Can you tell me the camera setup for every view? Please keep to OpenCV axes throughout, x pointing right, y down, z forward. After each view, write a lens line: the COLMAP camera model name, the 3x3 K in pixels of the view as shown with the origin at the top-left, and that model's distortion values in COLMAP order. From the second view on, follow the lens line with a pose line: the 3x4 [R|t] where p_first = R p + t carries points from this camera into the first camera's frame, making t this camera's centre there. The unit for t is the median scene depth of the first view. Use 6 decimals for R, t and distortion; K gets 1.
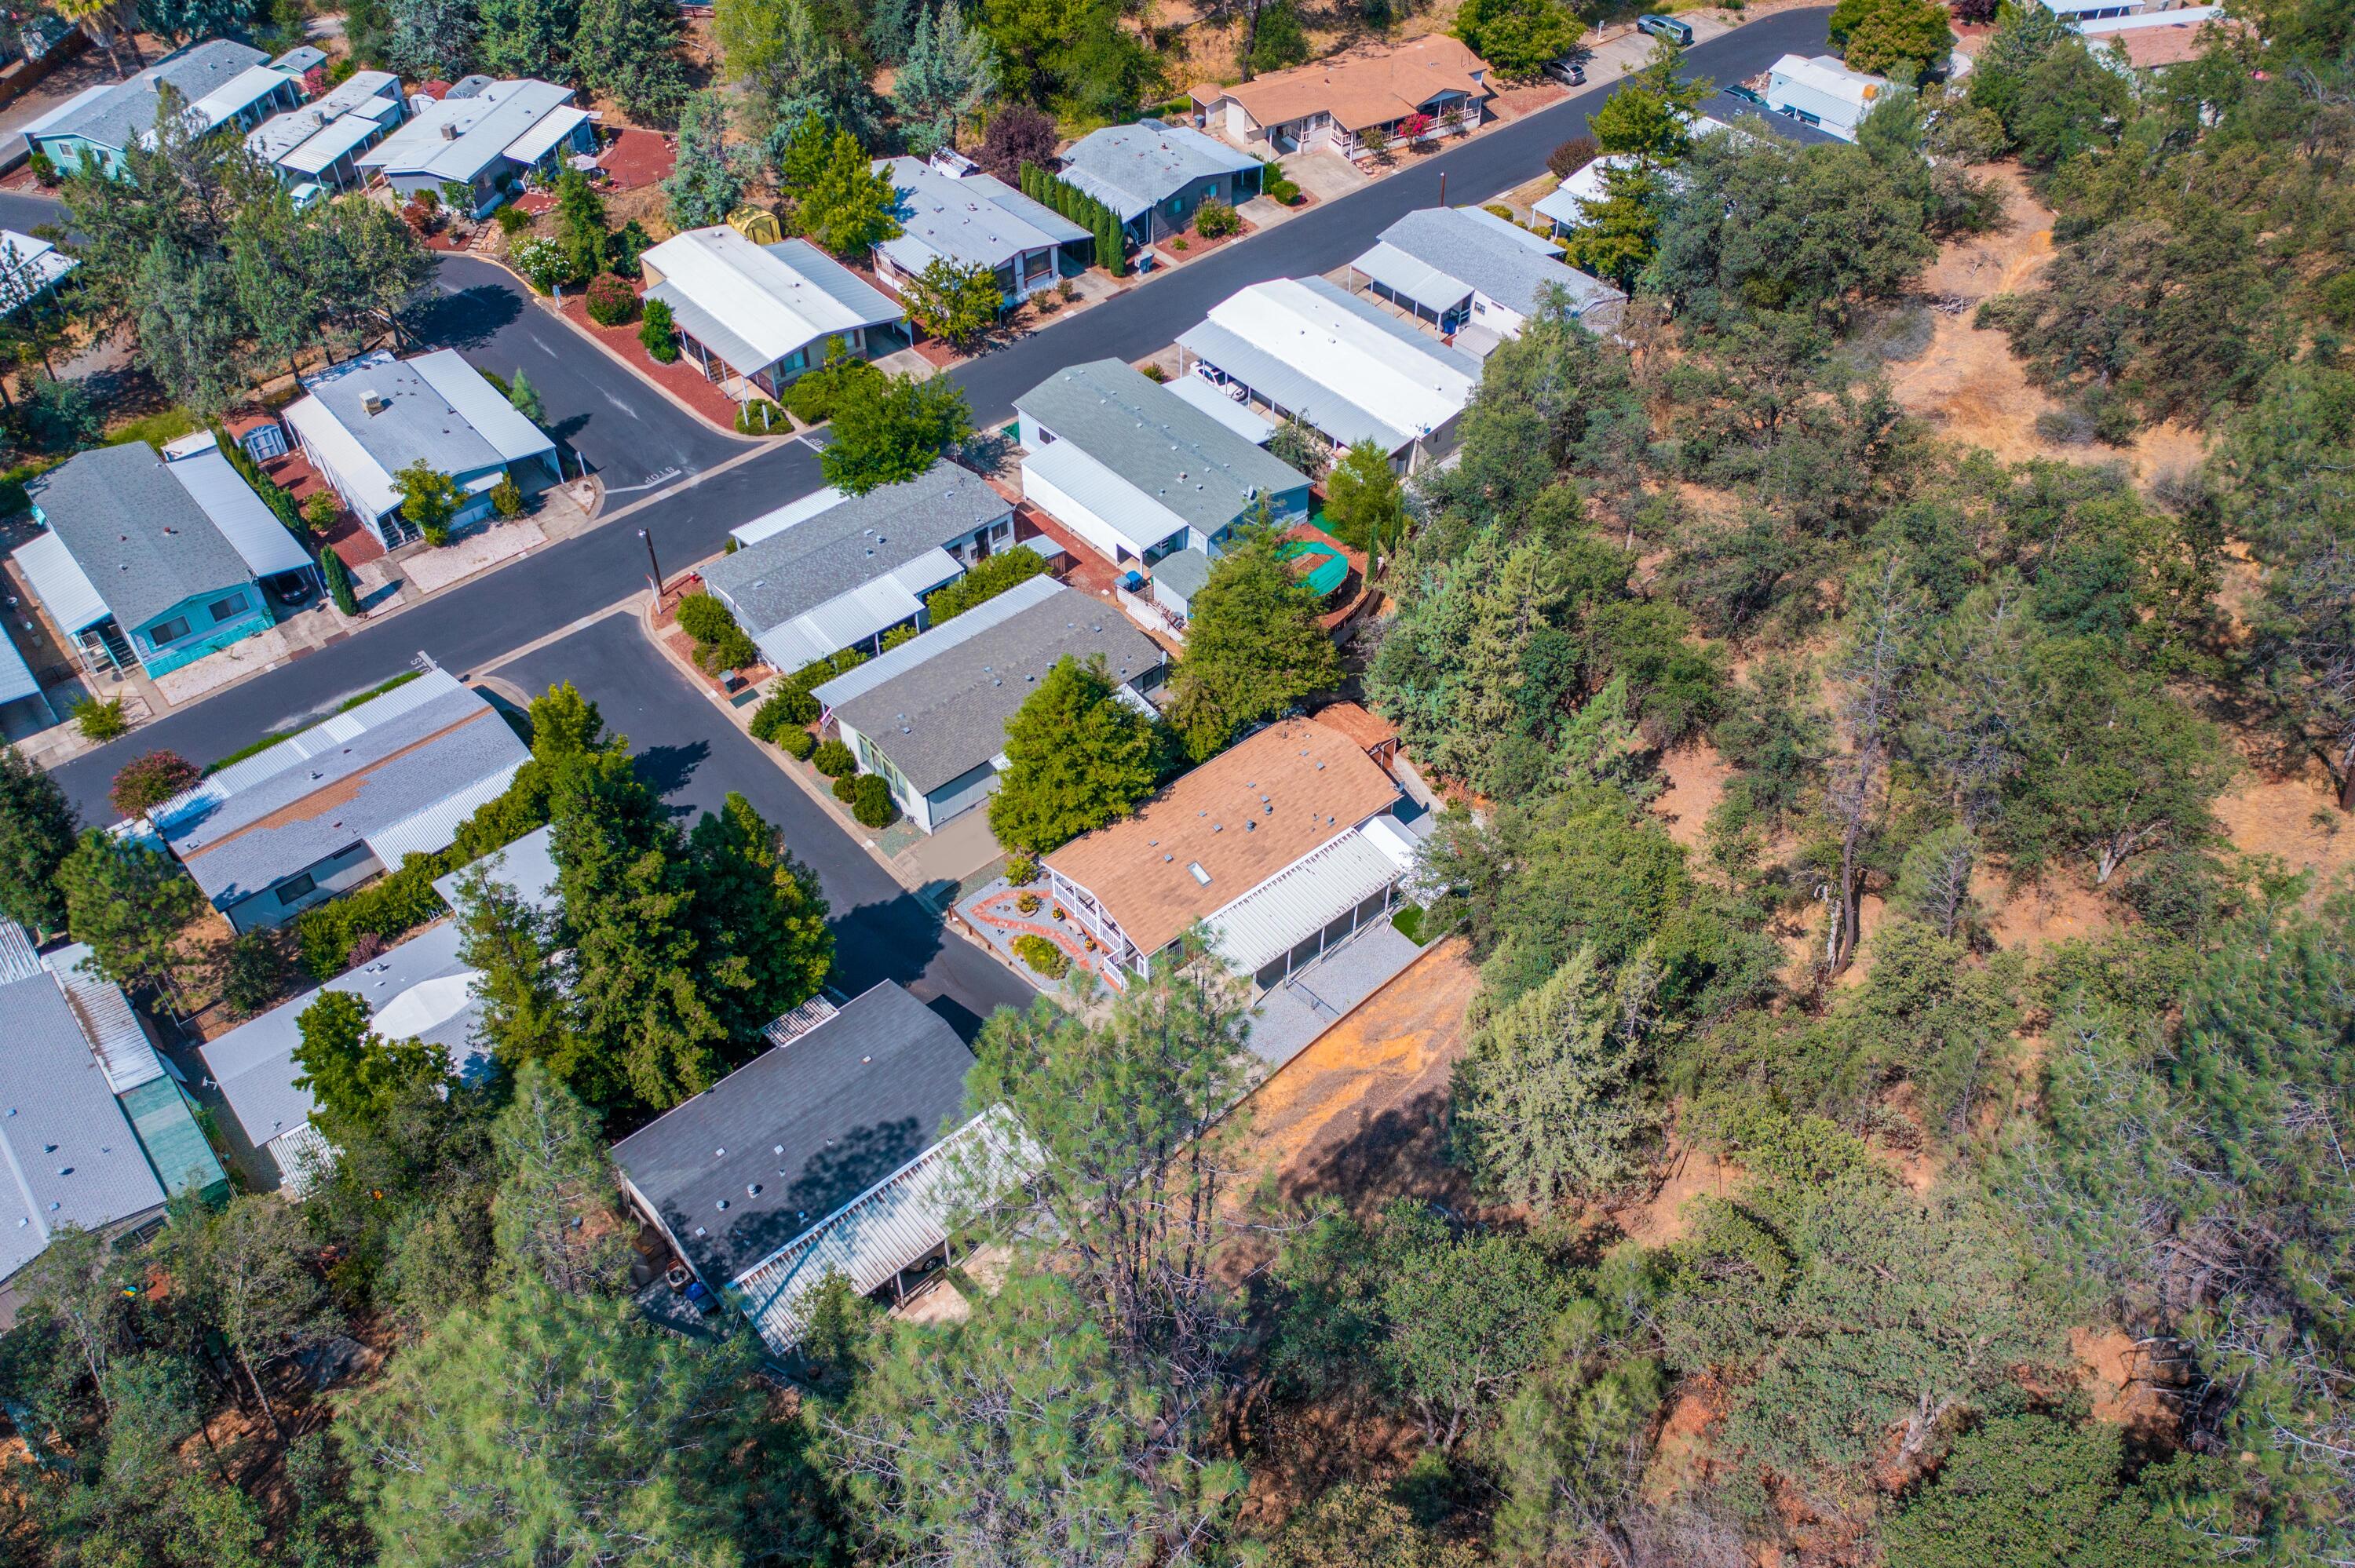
lens RADIAL K [[1878.0, 0, 1177.5], [0, 1878.0, 784.0], [0, 0, 1]] dist [-0.009844, -0.002051]
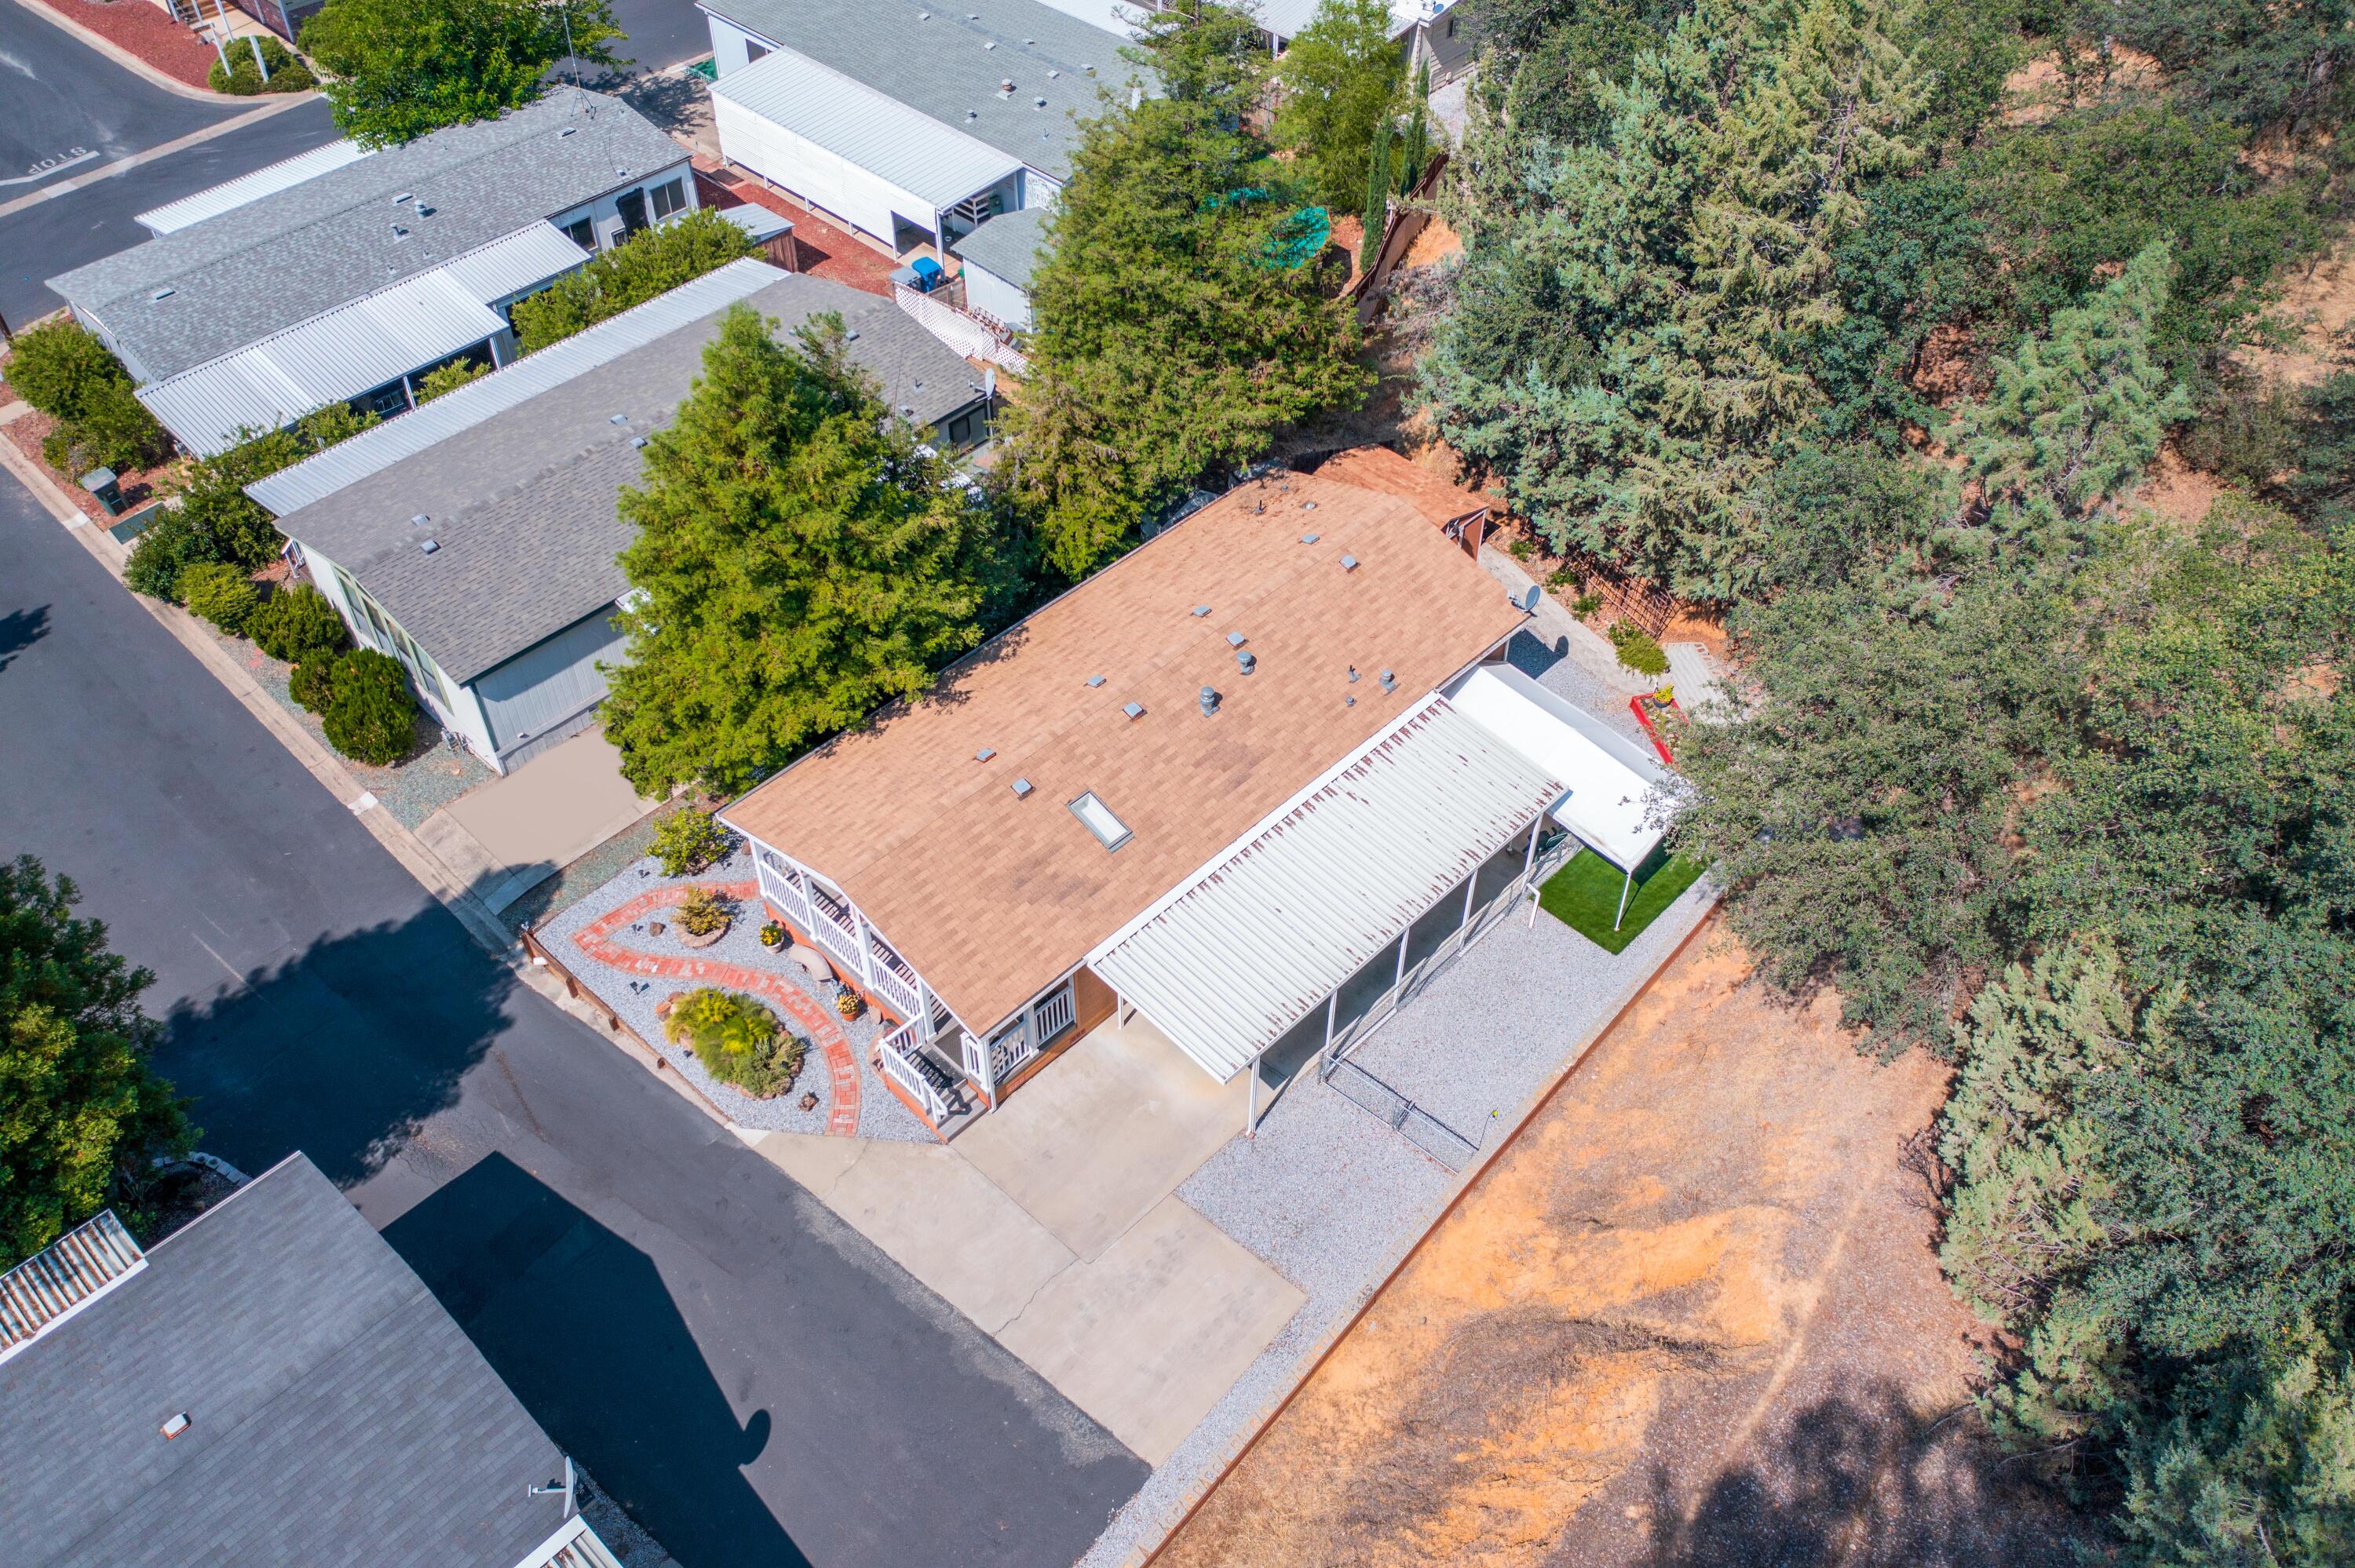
lens RADIAL K [[1862.3, 0, 1177.5], [0, 1862.3, 784.0], [0, 0, 1]] dist [-0.011923, 0.001579]
pose [[0.995188, -0.064386, 0.073855, -0.001076], [0.061950, 0.997472, 0.034815, 0.024637], [-0.075910, -0.030072, 0.996661, 0.545619]]
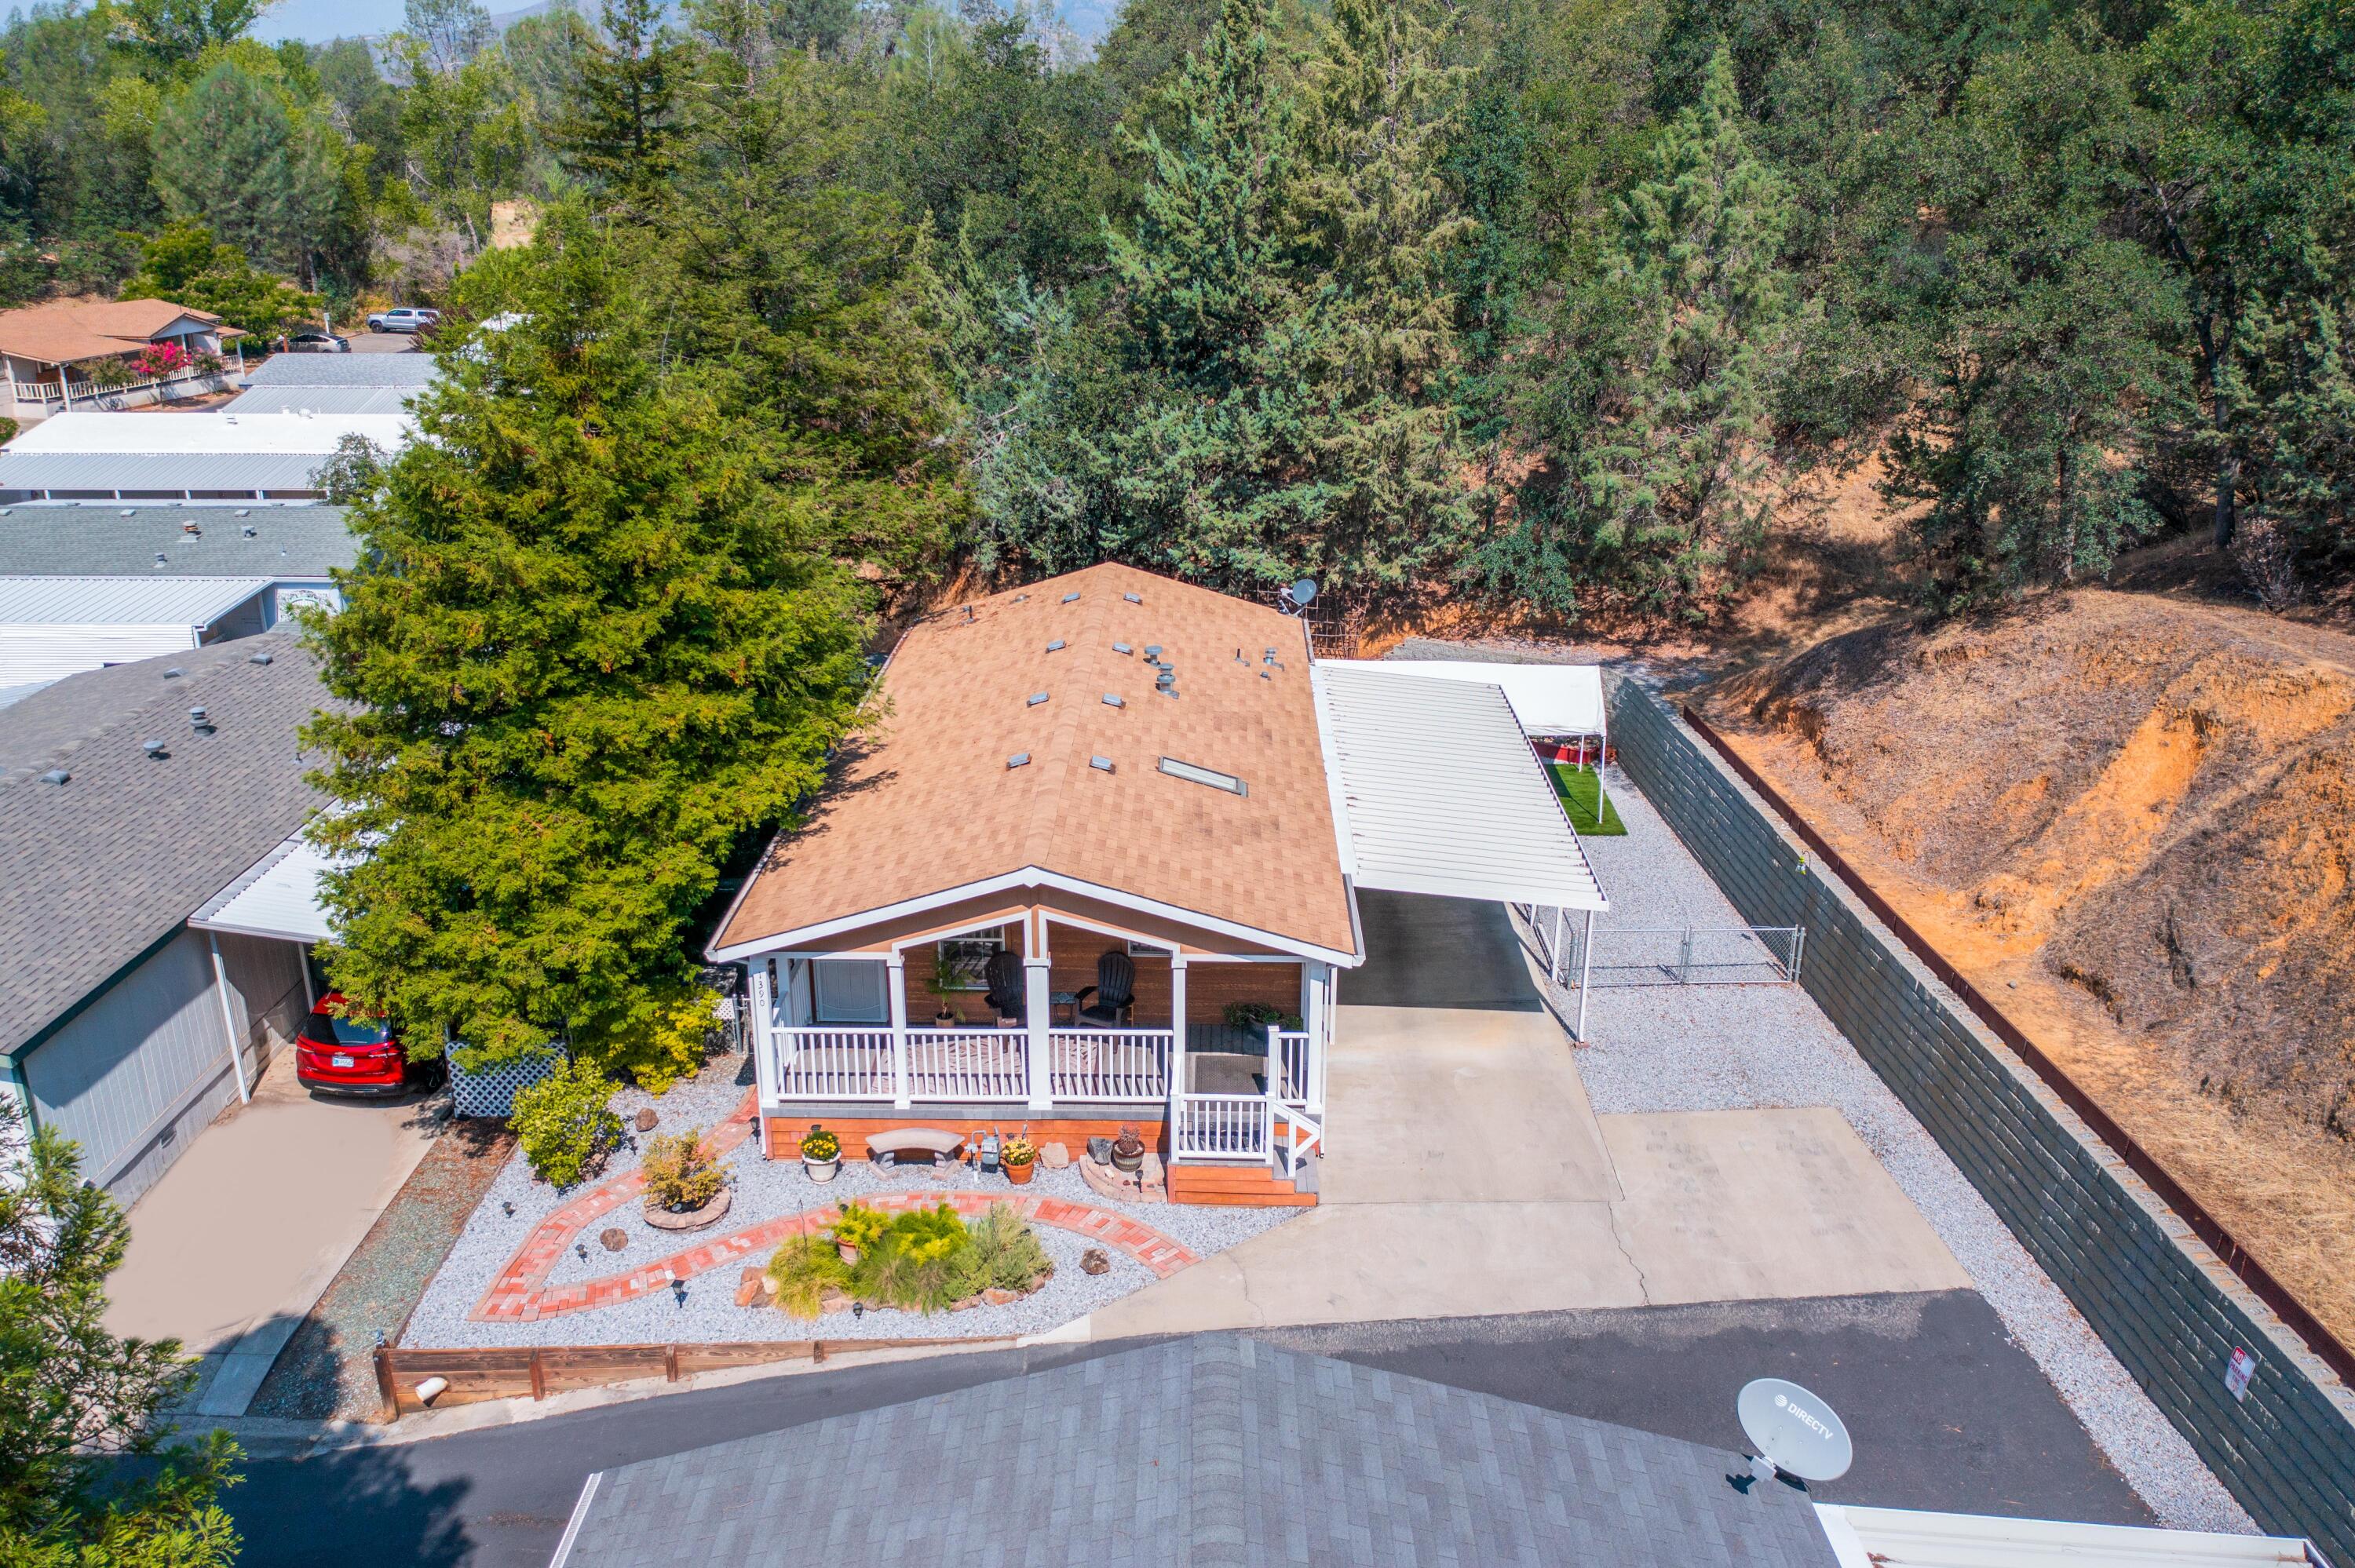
lens RADIAL K [[1878.0, 0, 1177.5], [0, 1878.0, 784.0], [0, 0, 1]] dist [-0.009844, -0.002051]
pose [[0.657683, -0.246327, 0.711882, -0.196025], [0.518576, 0.833498, -0.190685, 0.098174], [-0.546381, 0.494575, 0.675917, 0.736810]]
